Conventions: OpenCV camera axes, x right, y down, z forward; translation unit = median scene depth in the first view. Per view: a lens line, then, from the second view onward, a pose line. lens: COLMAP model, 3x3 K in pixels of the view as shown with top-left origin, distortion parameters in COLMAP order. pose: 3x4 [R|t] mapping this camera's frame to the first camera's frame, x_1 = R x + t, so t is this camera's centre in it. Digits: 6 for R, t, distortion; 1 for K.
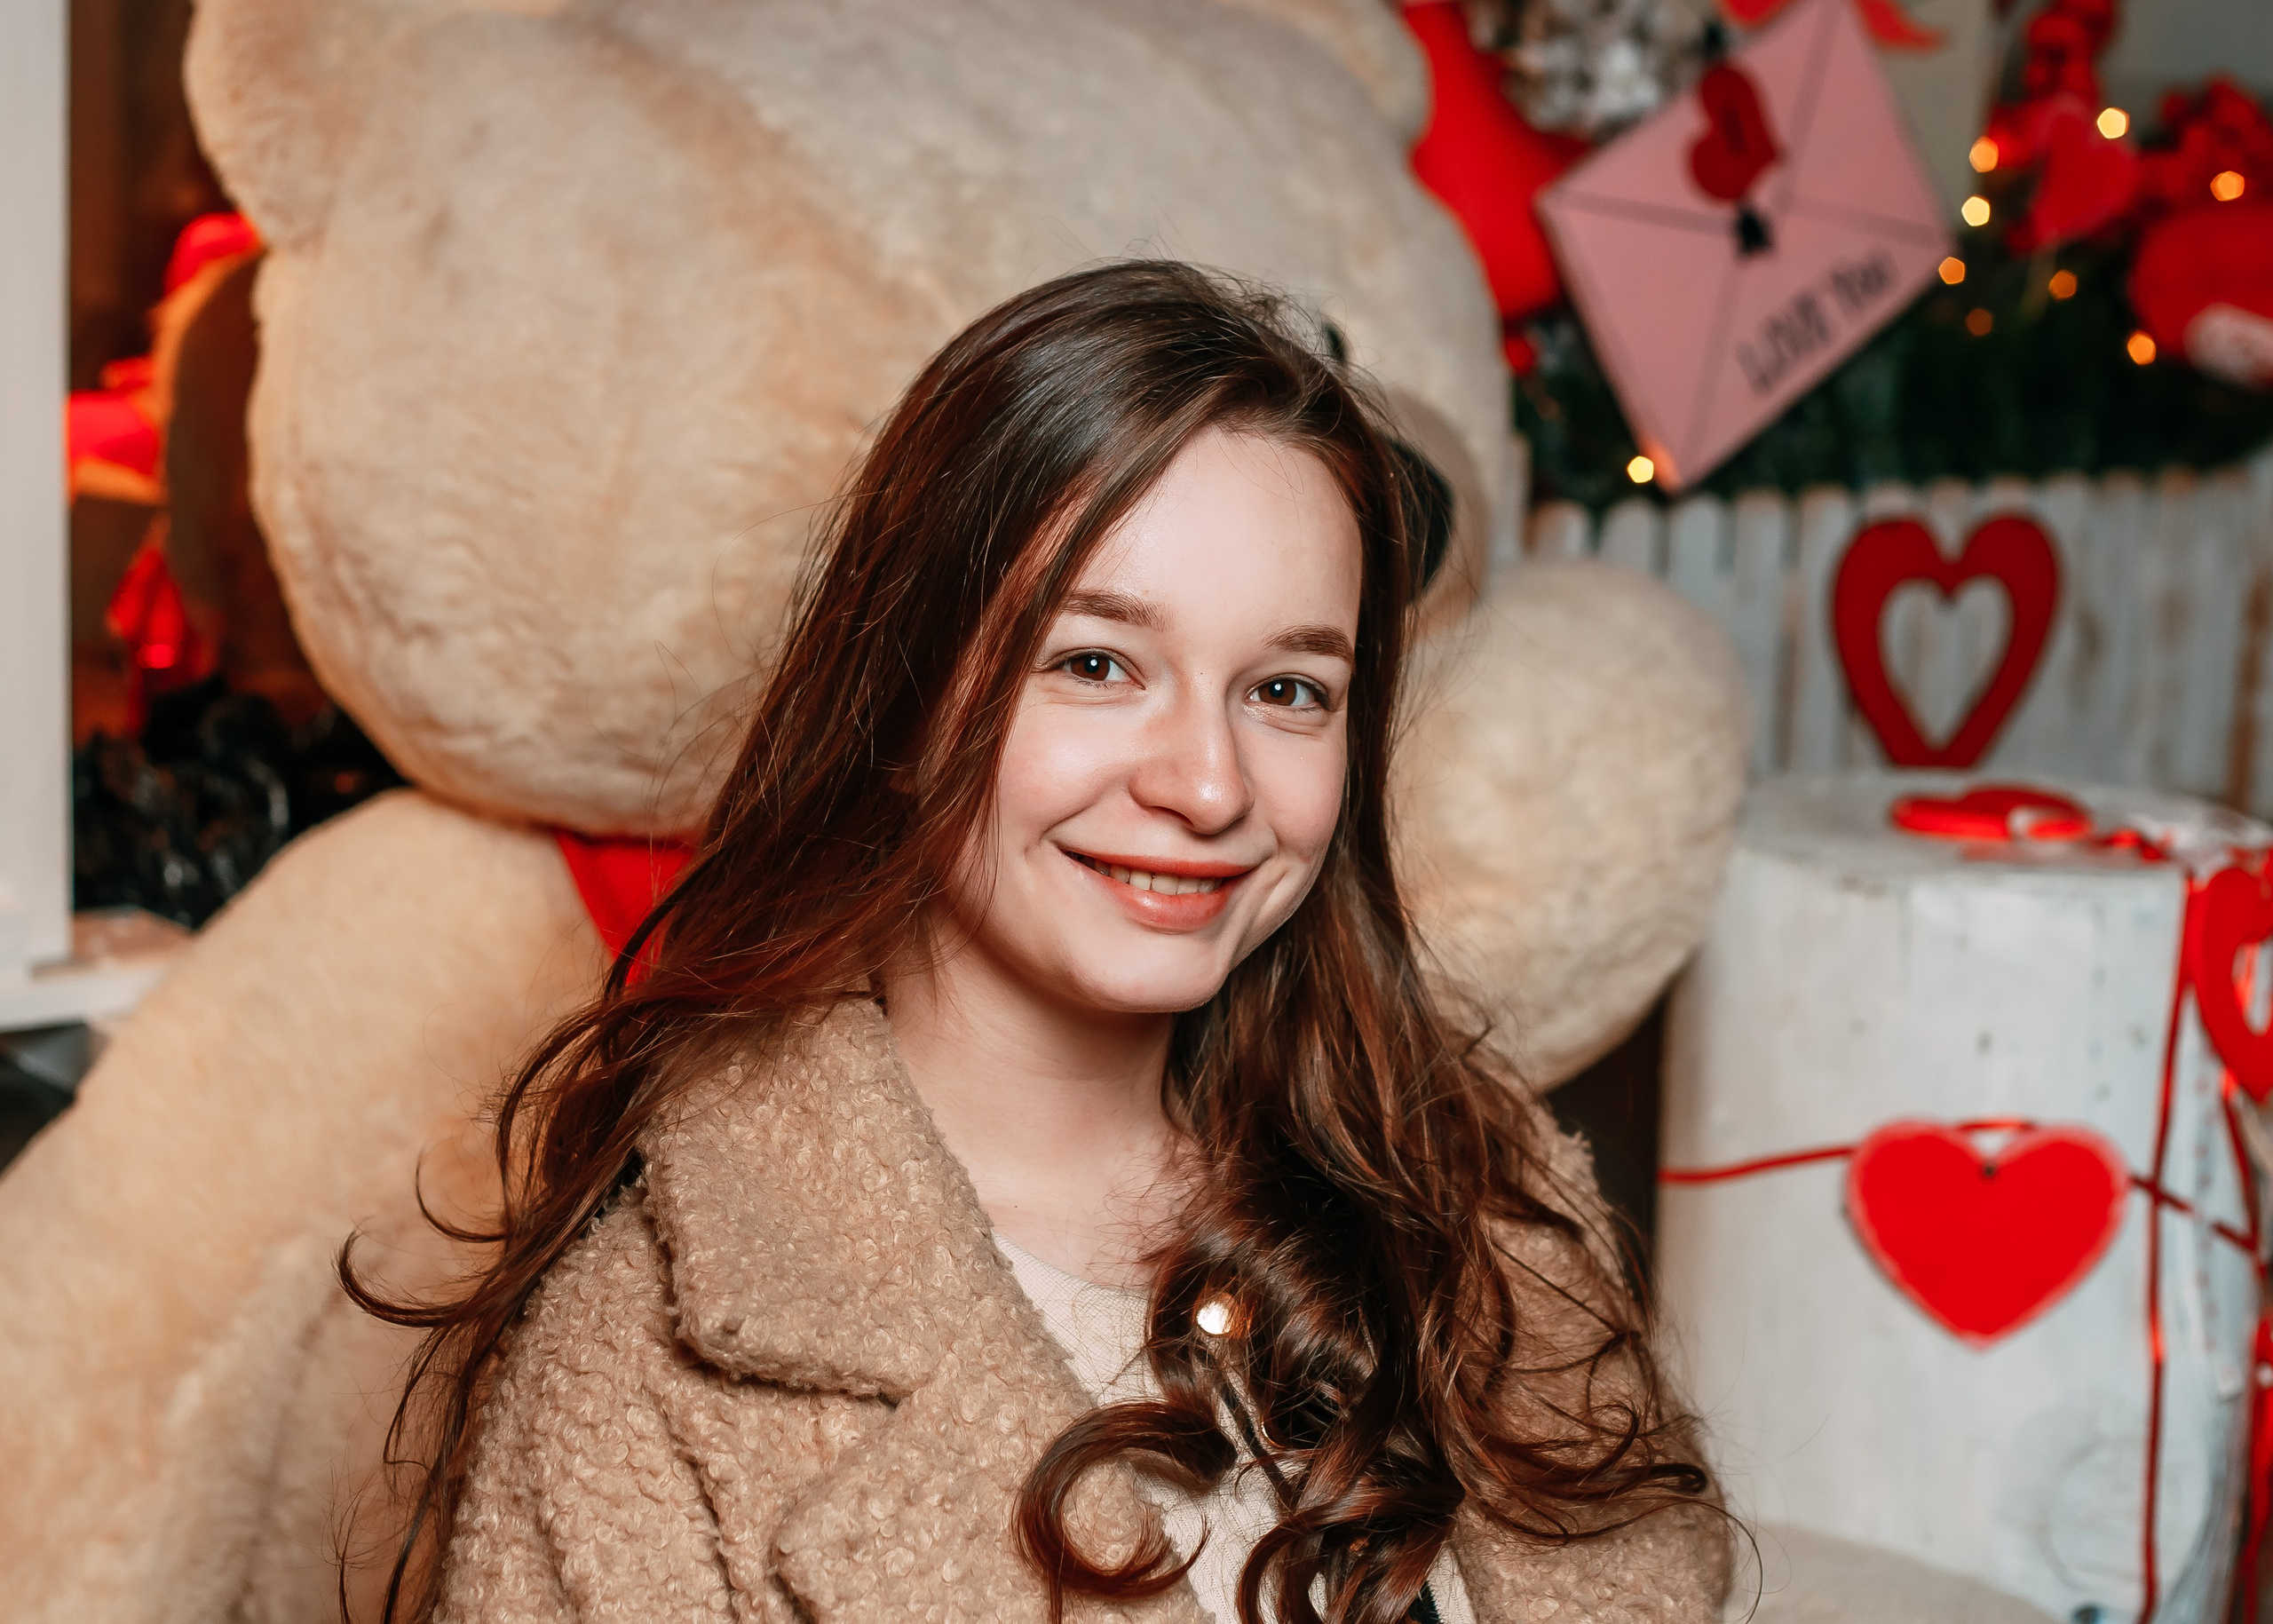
lens RADIAL K [[4474.8, 0, 1136.5], [0, 4474.8, 812.0], [0, 0, 1]] dist [-0.067518, 0.358334]
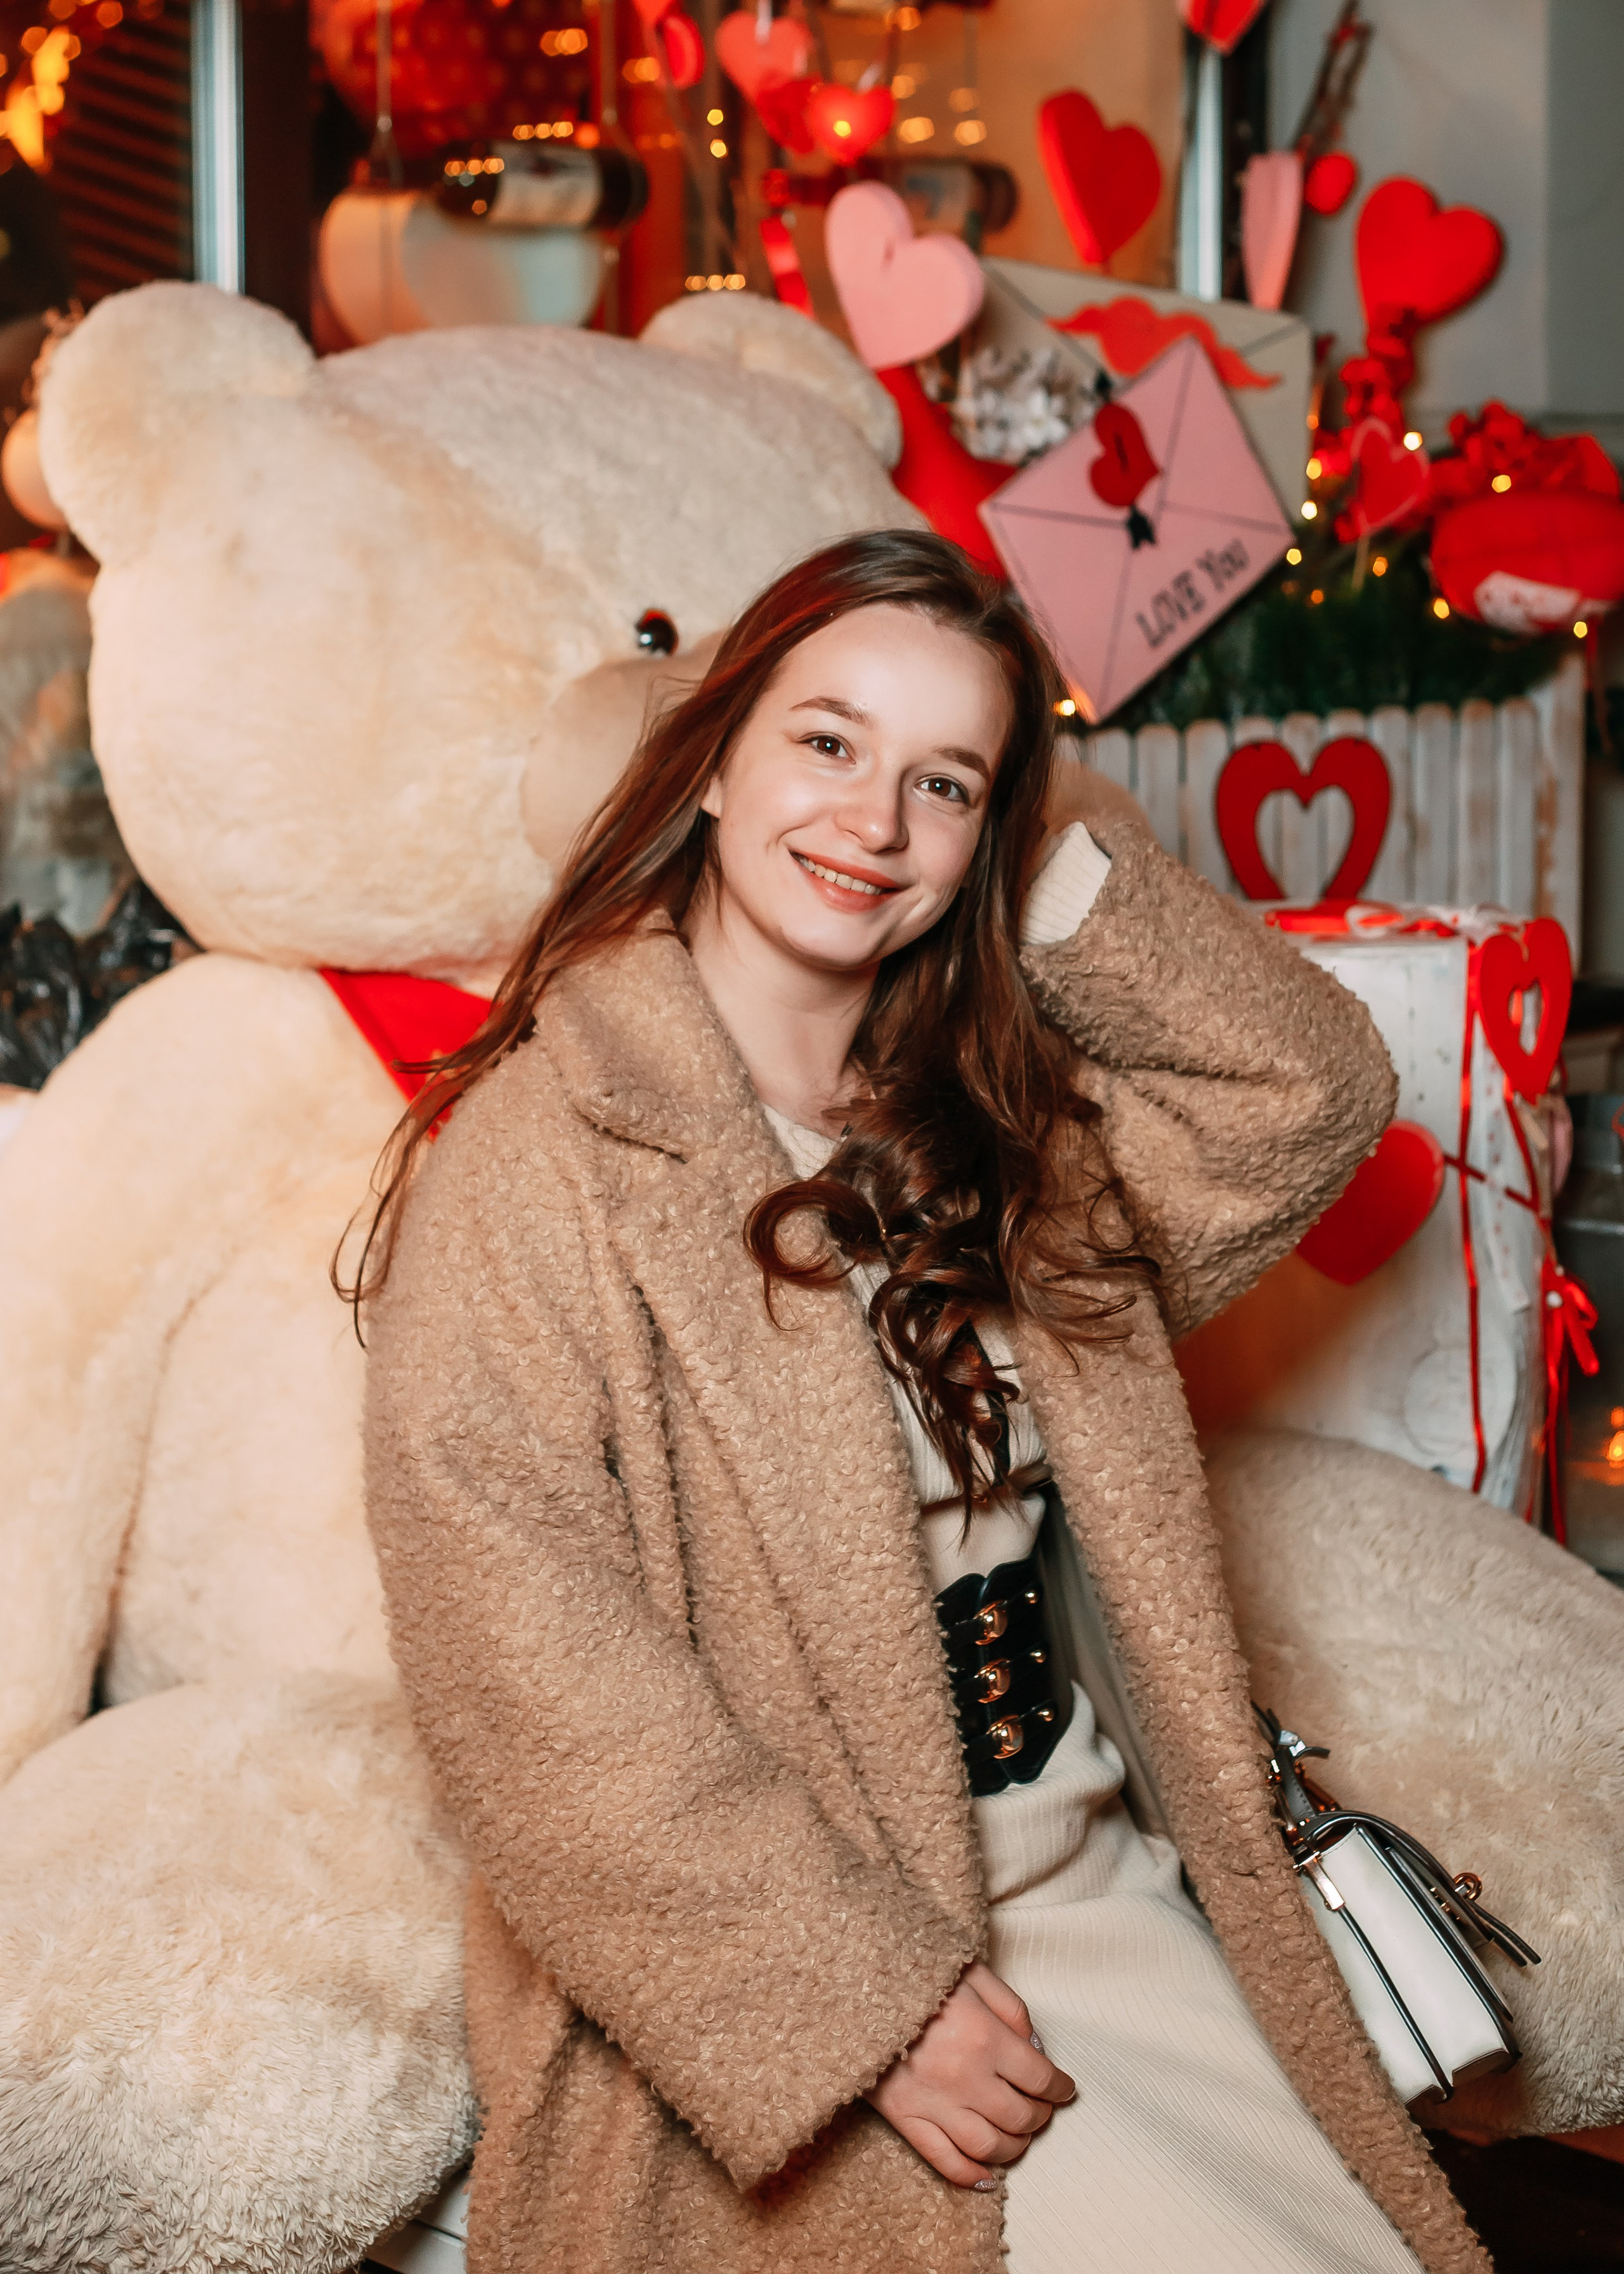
lens RADIAL K [[4476.3, 0, 810.3], [0, 4476.3, 990.2], [0, 0, 1]] dist [-0.067518, 0.358334]
pose [[0.996834, -0.052591, 0.059627, -0.051055], [0.055510, 0.997284, -0.048400, 0.072062], [-0.056920, 0.051557, 0.997047, -0.344465]]
